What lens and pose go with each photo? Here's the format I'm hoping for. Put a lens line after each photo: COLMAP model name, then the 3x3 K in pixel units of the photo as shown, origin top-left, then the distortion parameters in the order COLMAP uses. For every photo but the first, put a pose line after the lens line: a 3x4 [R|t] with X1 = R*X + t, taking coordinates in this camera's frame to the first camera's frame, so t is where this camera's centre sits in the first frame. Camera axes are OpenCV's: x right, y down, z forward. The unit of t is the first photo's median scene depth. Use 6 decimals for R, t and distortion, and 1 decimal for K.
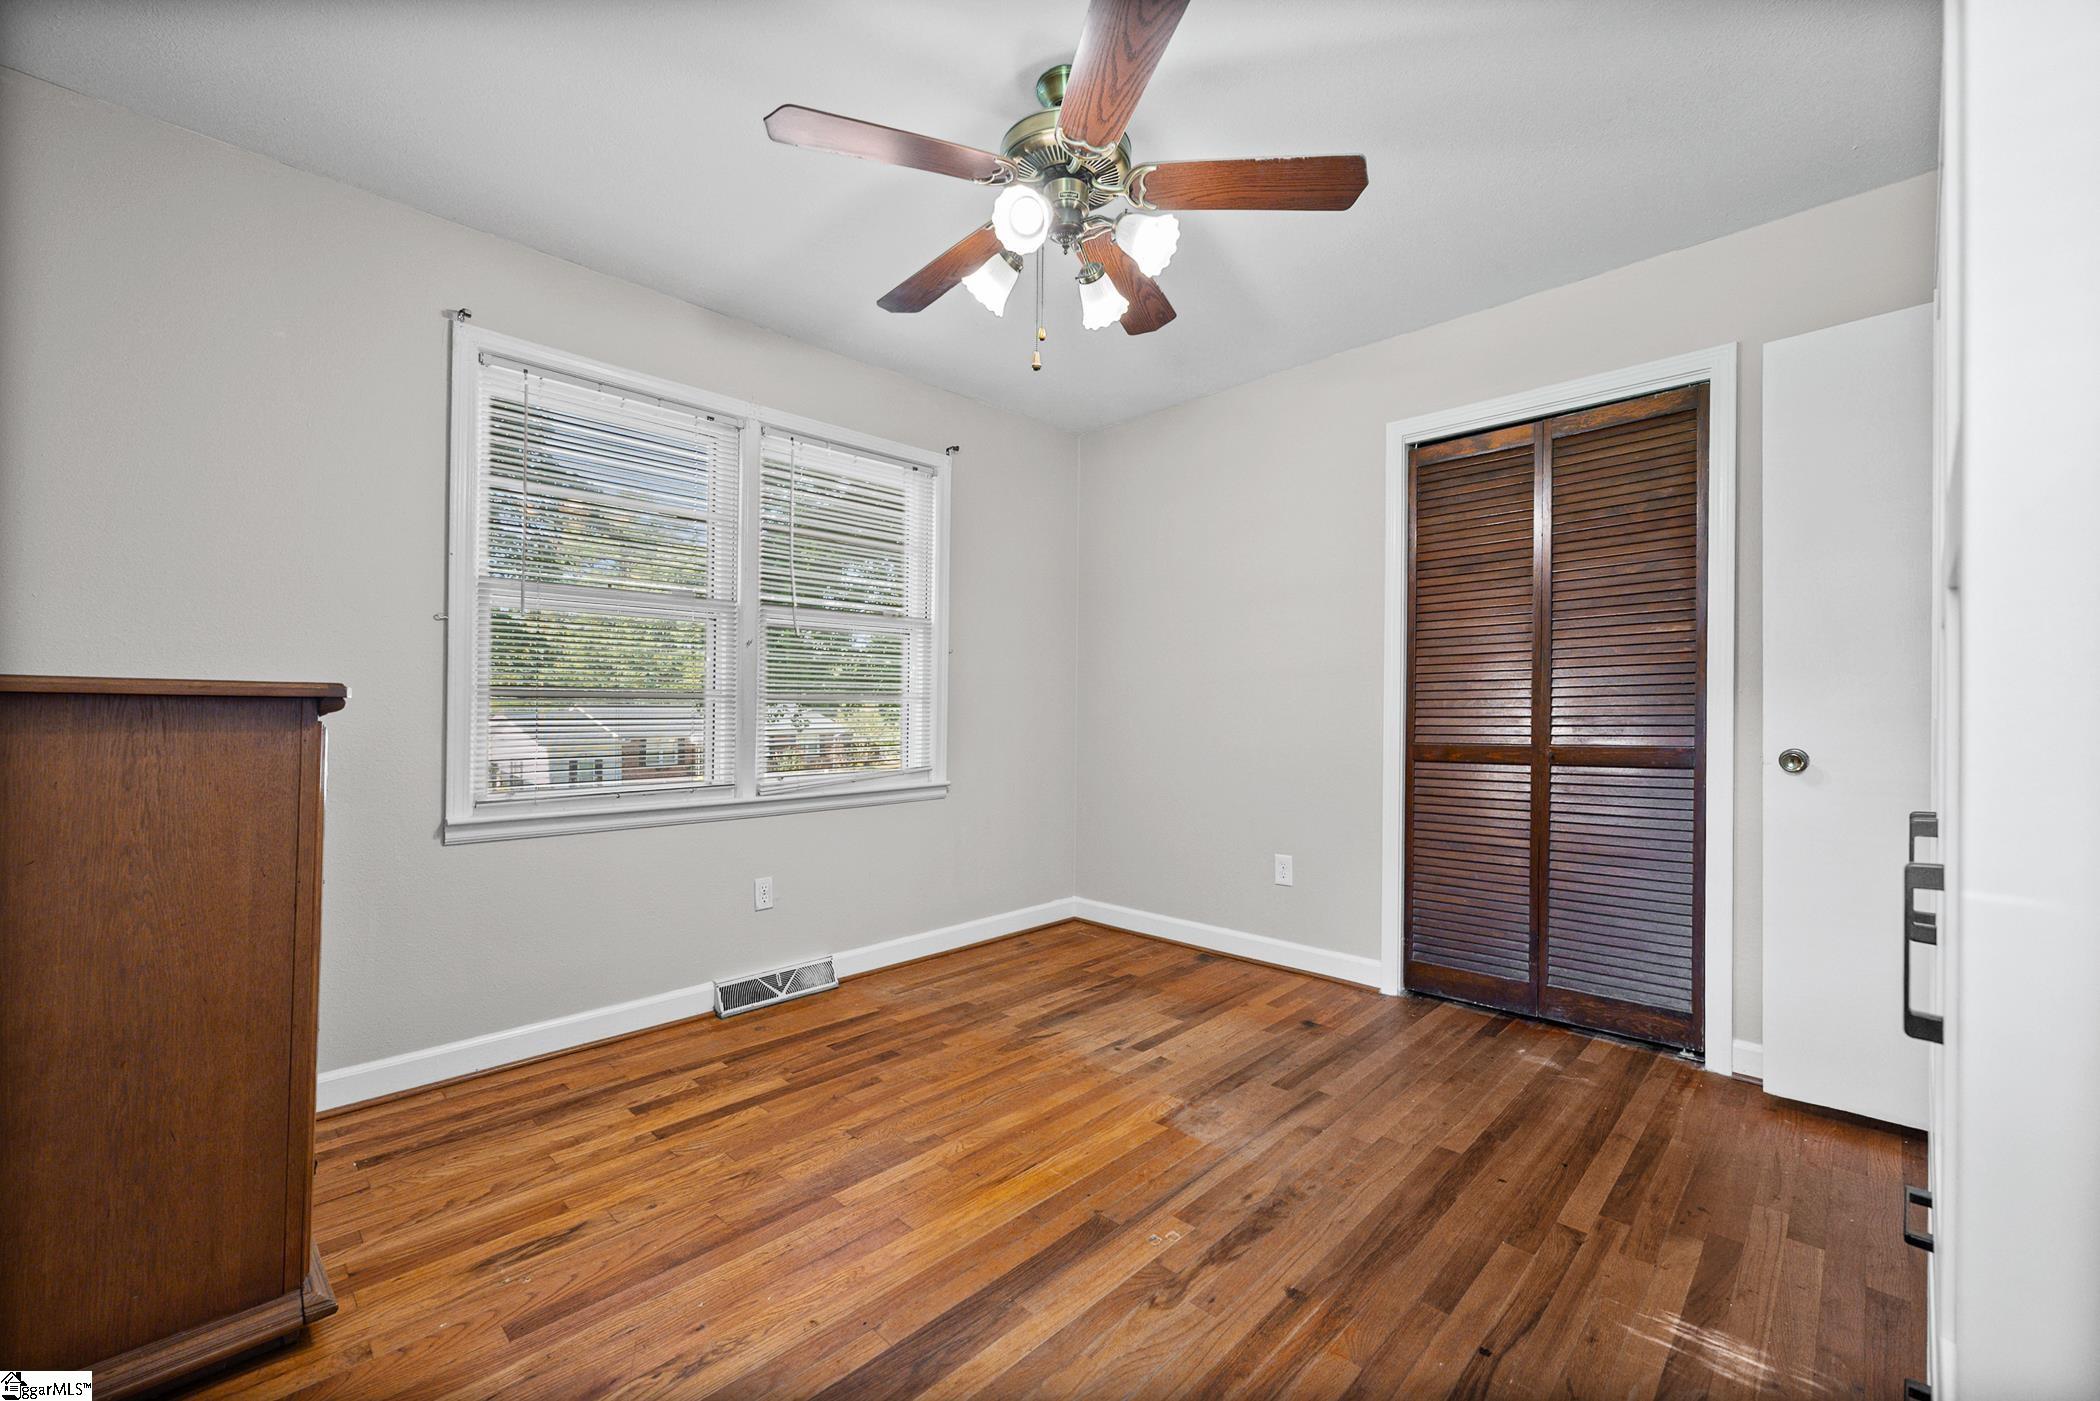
lens RADIAL K [[841.9, 0, 1050.0], [0, 841.9, 707.2], [0, 0, 1]] dist [-0.000511, 0.001719]
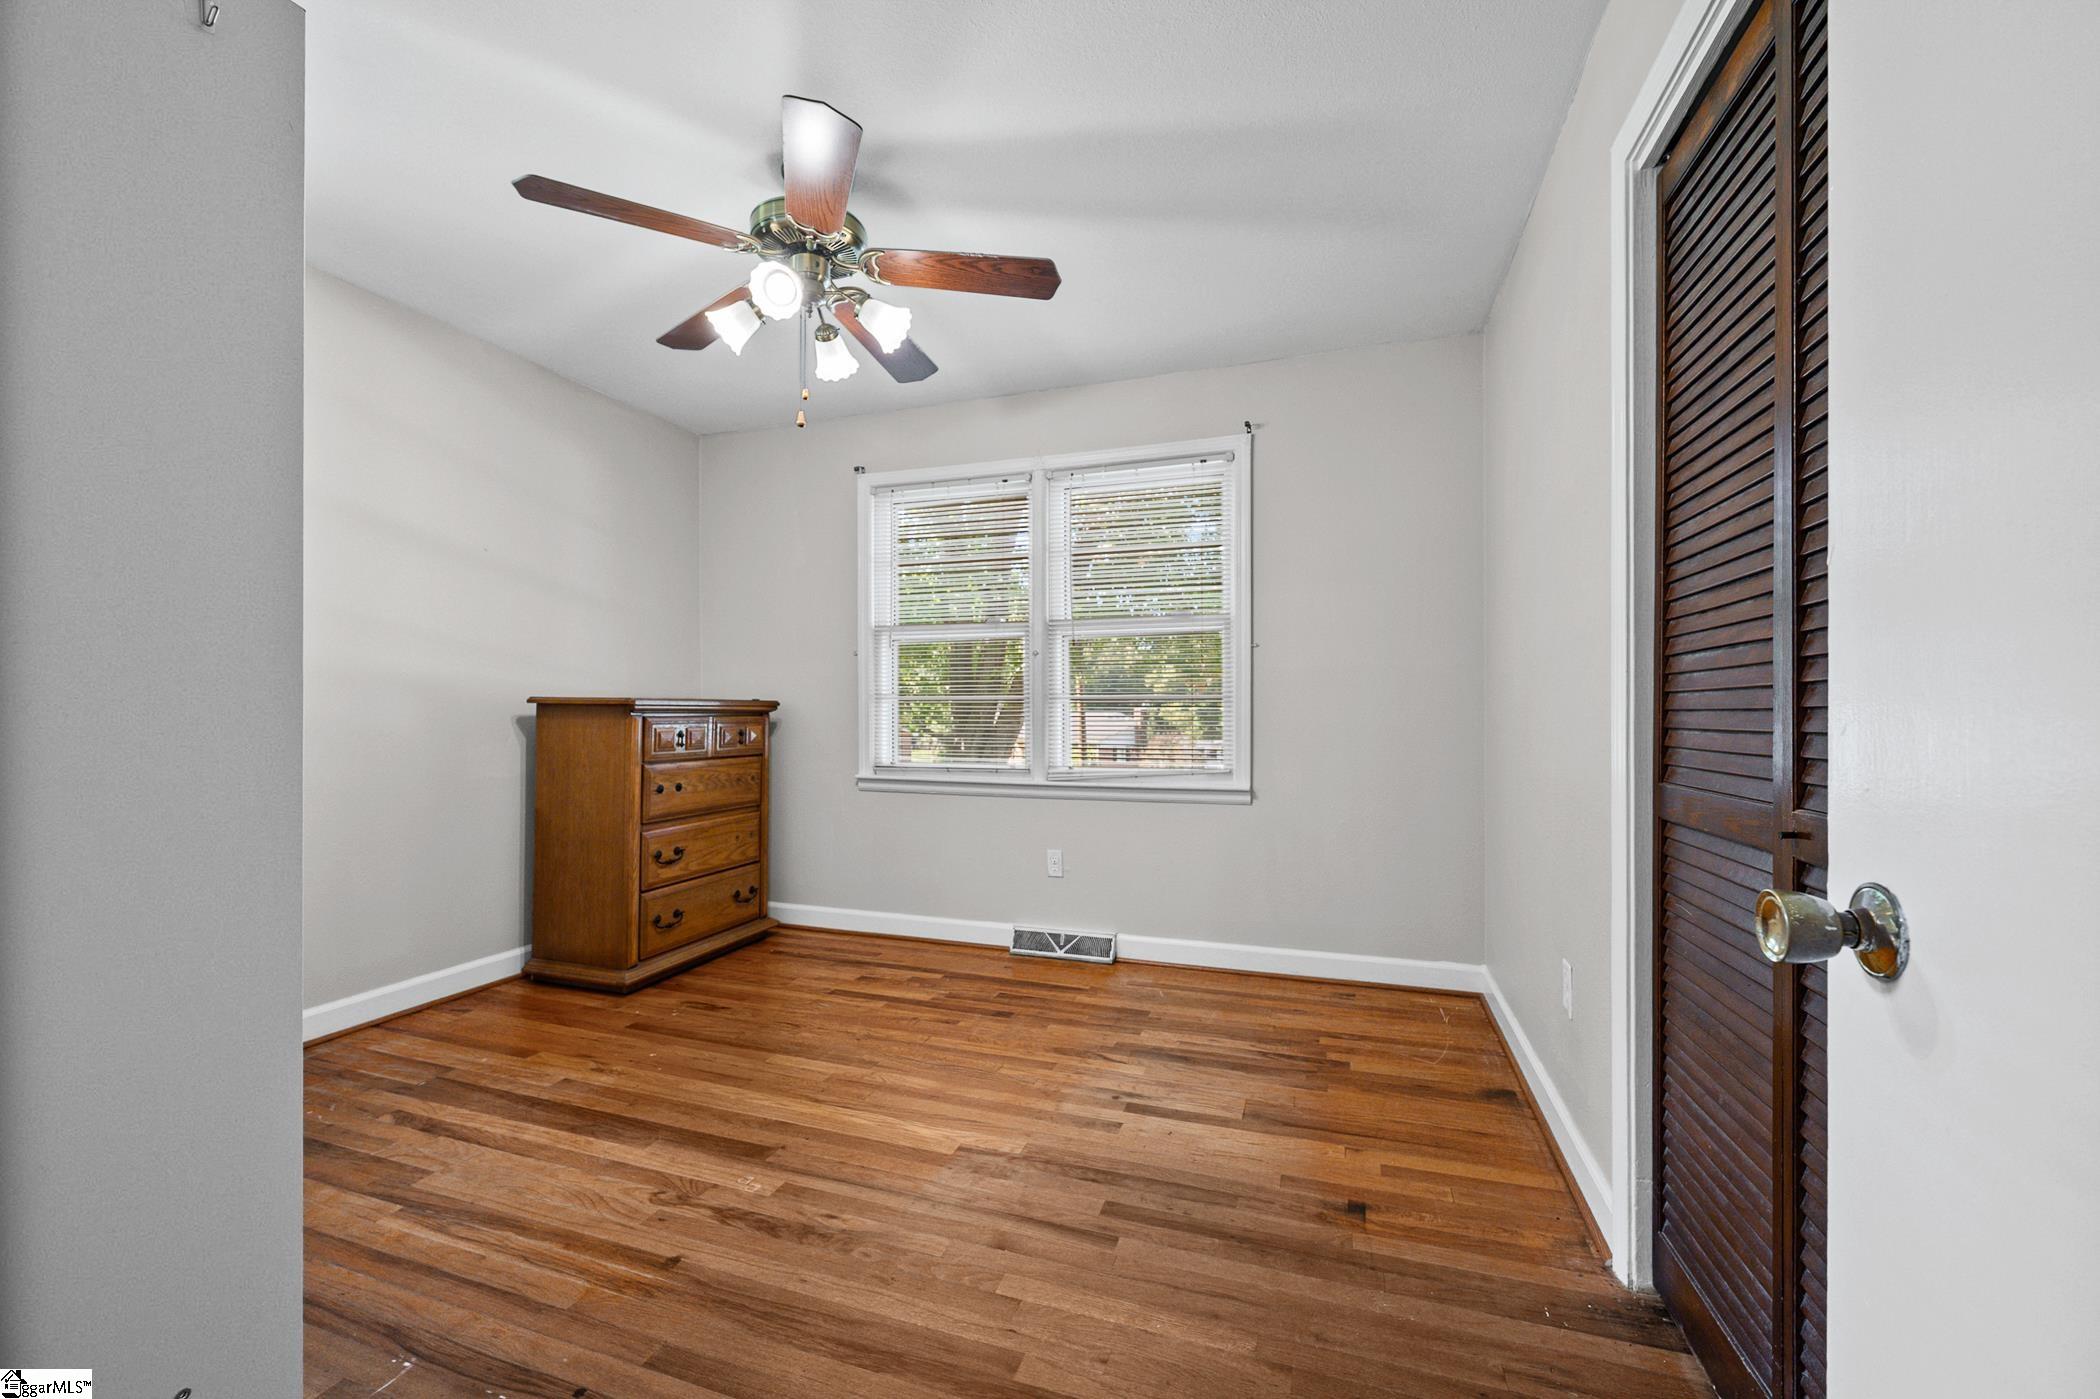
lens RADIAL K [[841.9, 0, 1057.7], [0, 841.9, 697.1], [0, 0, 1]] dist [-0.000511, 0.001719]
pose [[0.429056, -0.009652, -0.903226, 0.835934], [0.003219, 0.999953, -0.009157, -0.002514], [0.903272, 0.001022, 0.429067, 0.560512]]
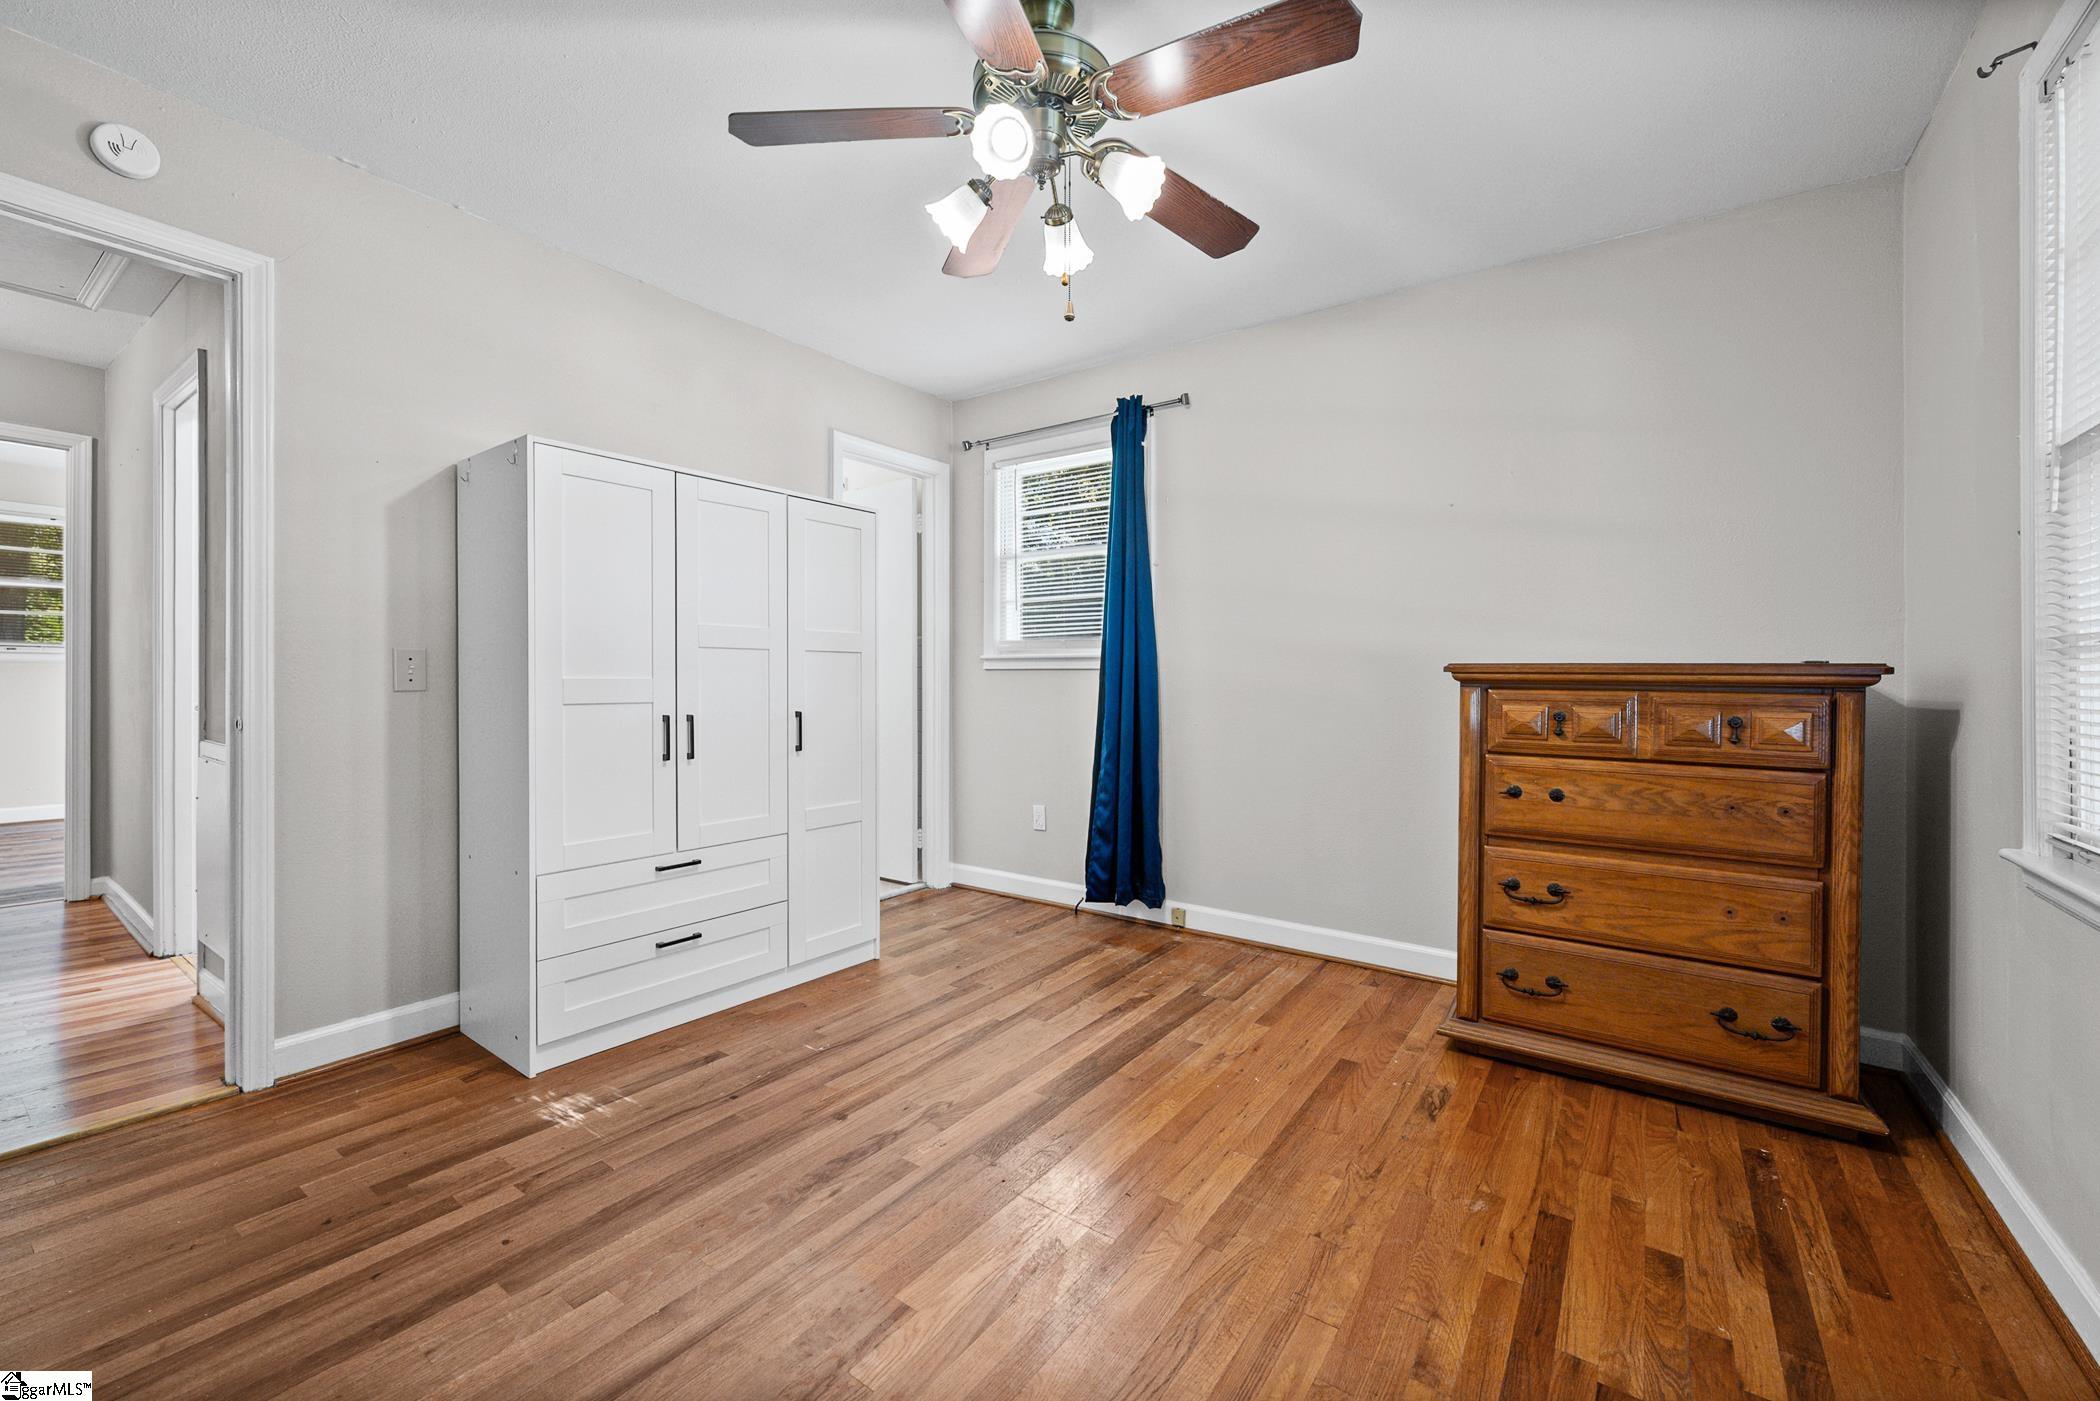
lens RADIAL K [[841.9, 0, 1033.5], [0, 841.9, 689.1], [0, 0, 1]] dist [-0.000511, 0.001719]
pose [[-0.990589, -0.004855, -0.136782, 0.099891], [-0.005654, 0.999969, 0.005456, 0.010440], [0.136751, 0.006178, -0.990586, 1.335832]]
